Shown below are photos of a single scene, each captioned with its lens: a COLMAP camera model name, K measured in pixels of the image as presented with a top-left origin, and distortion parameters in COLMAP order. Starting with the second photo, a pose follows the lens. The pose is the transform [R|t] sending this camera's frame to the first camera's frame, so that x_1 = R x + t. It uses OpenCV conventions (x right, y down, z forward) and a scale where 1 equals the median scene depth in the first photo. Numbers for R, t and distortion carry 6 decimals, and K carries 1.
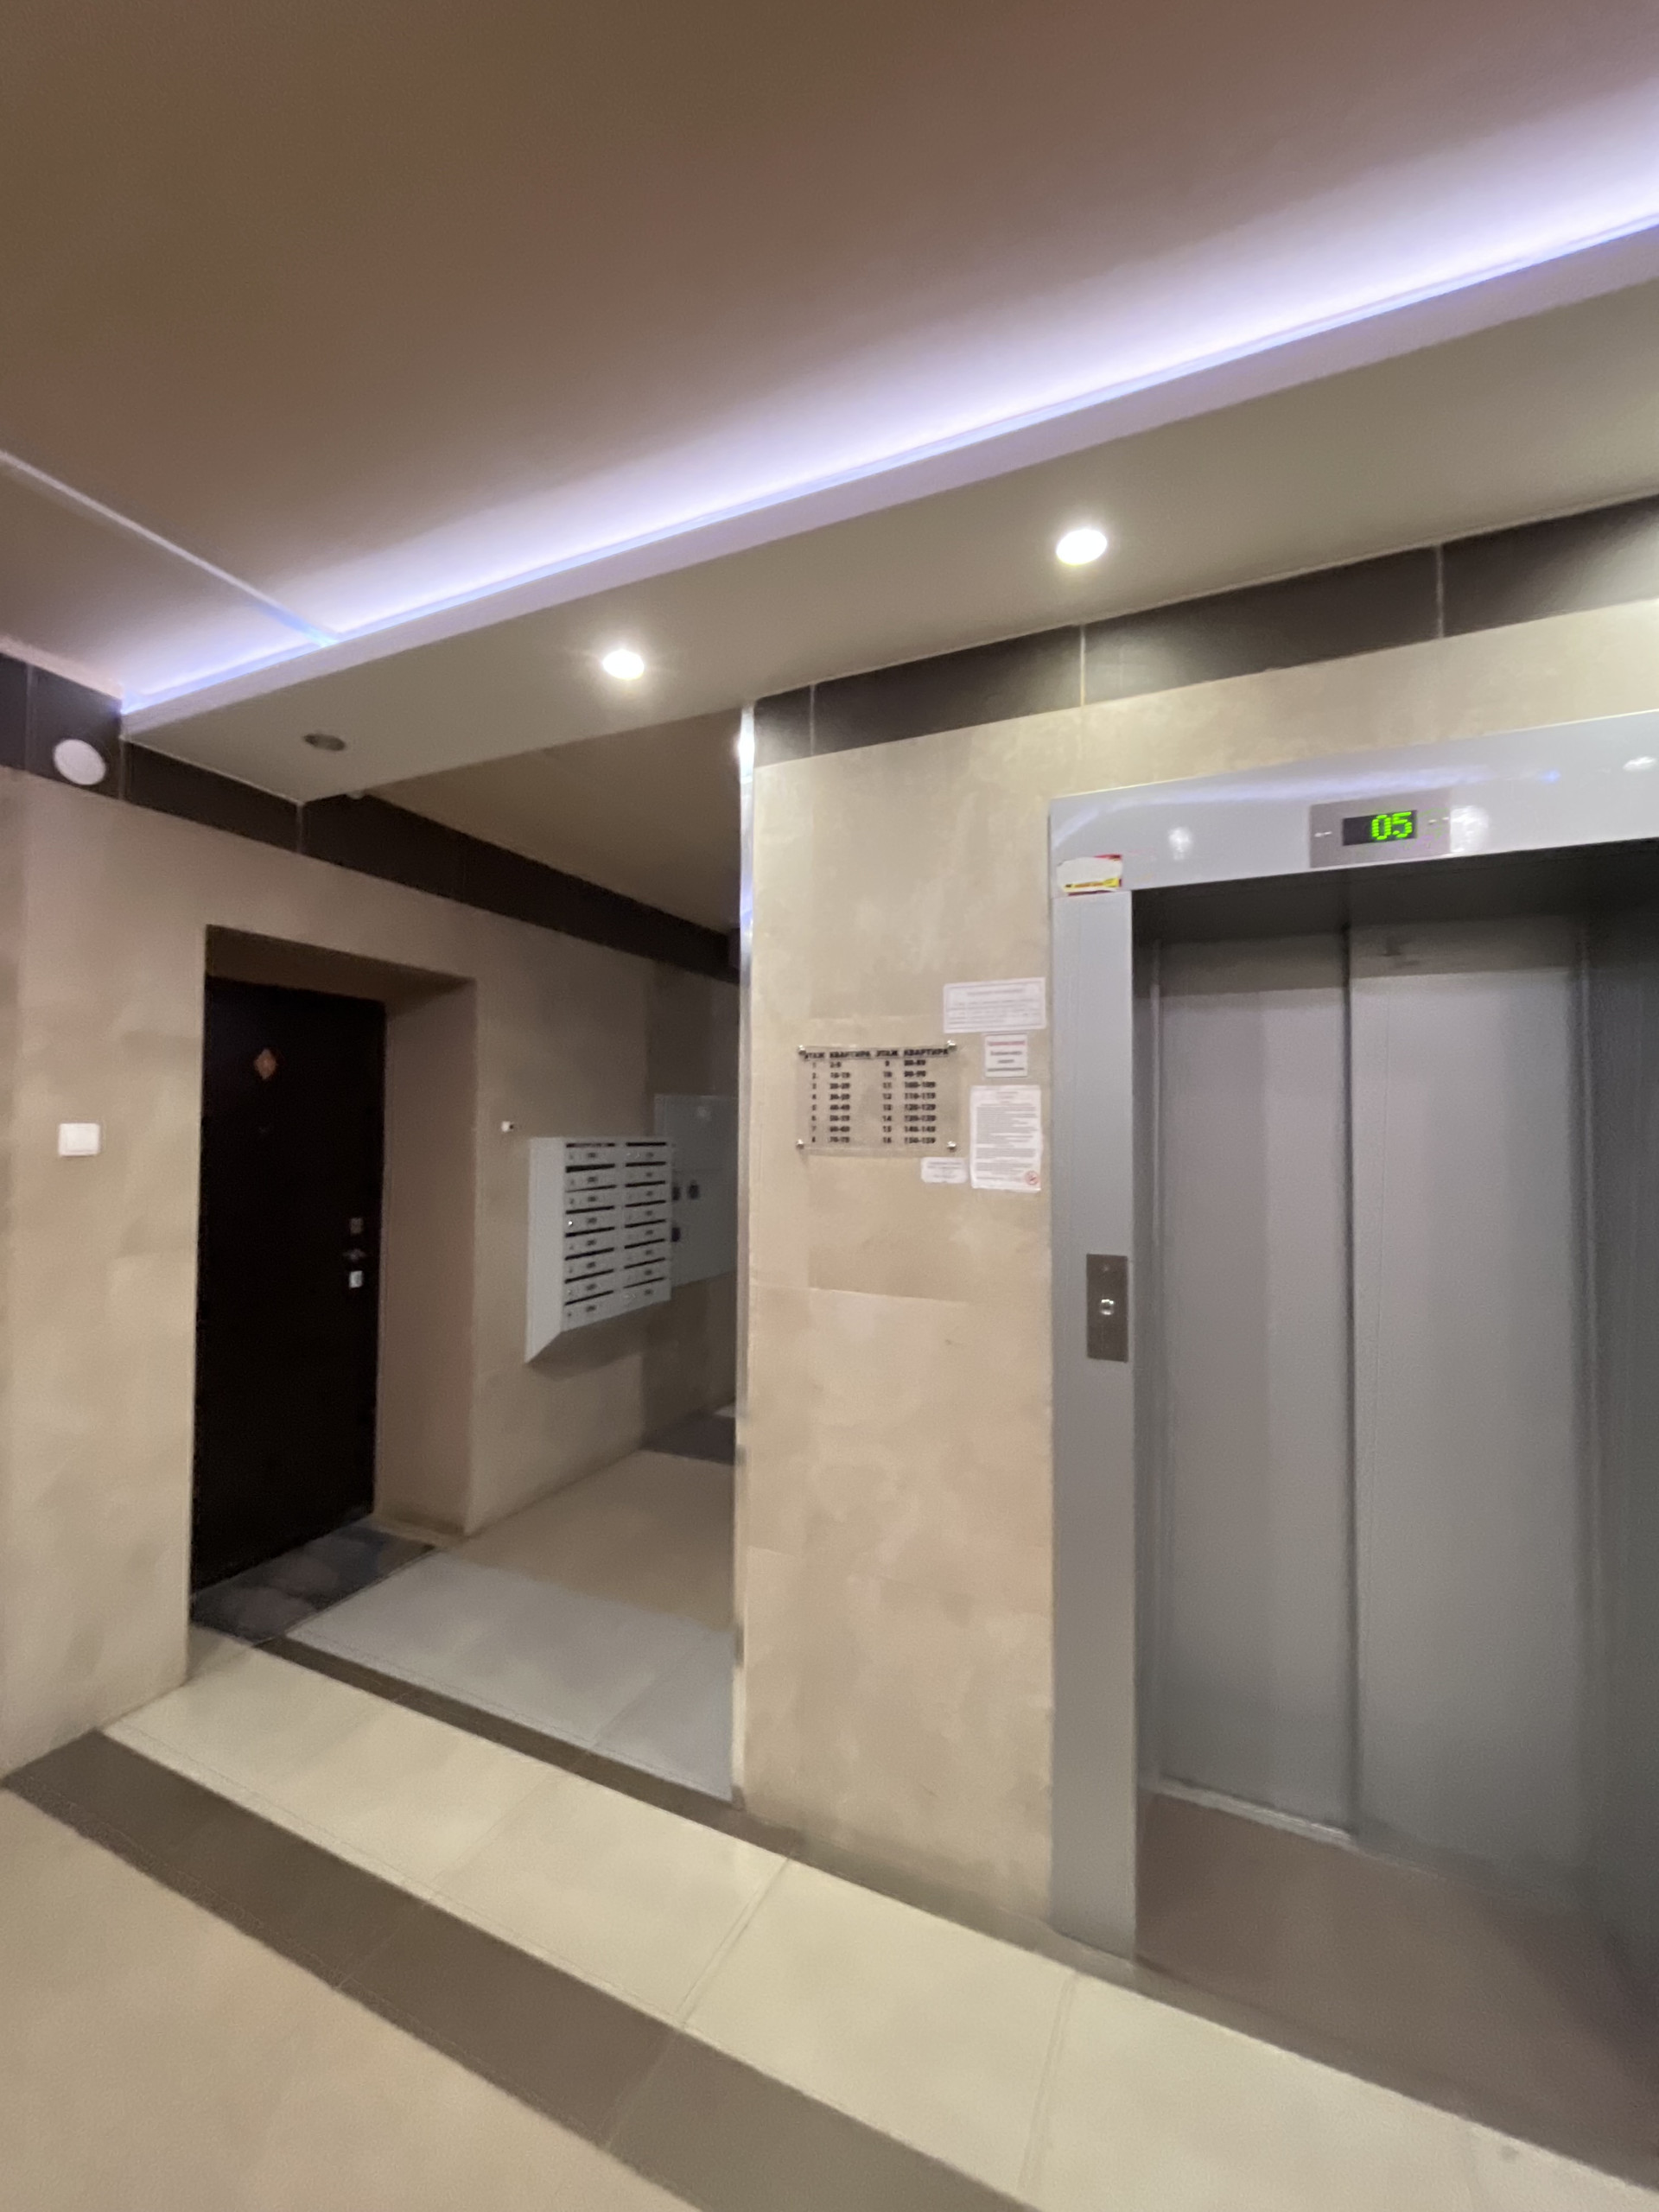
lens RADIAL K [[881.2, 0, 829.5], [0, 881.2, 1106.0], [0, 0, 1]] dist [-0.010969, -0.000218]
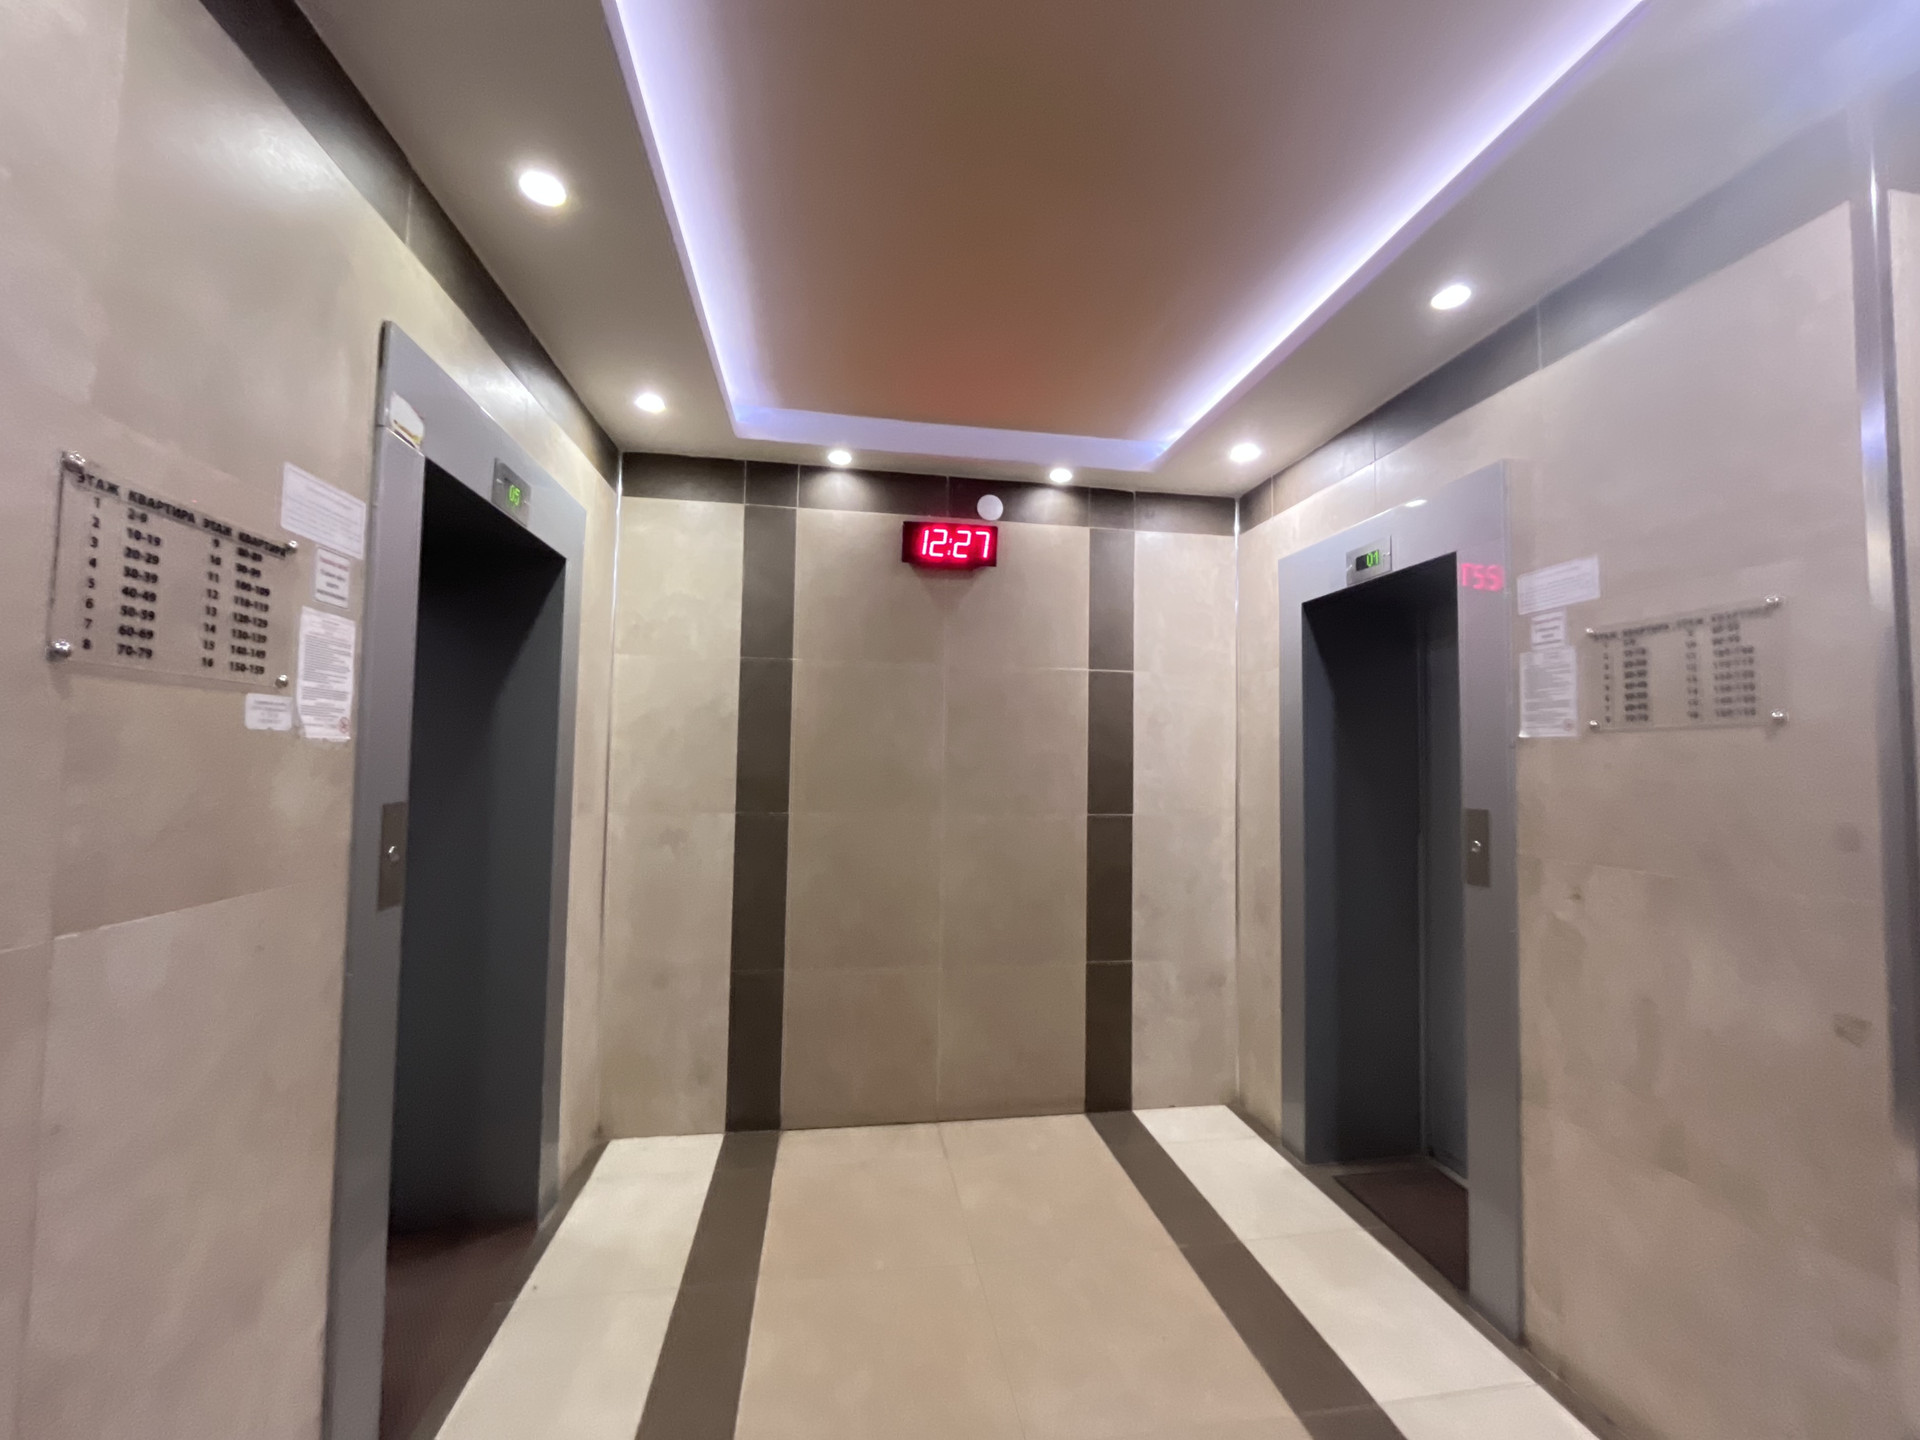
lens RADIAL K [[764.9, 0, 960.0], [0, 764.9, 720.0], [0, 0, 1]] dist [-0.010969, -0.000218]
pose [[-0.548041, 0.027215, 0.836008, -0.697295], [-0.042493, 0.997274, -0.060321, 0.091332], [-0.835371, -0.068583, -0.545391, 0.852684]]
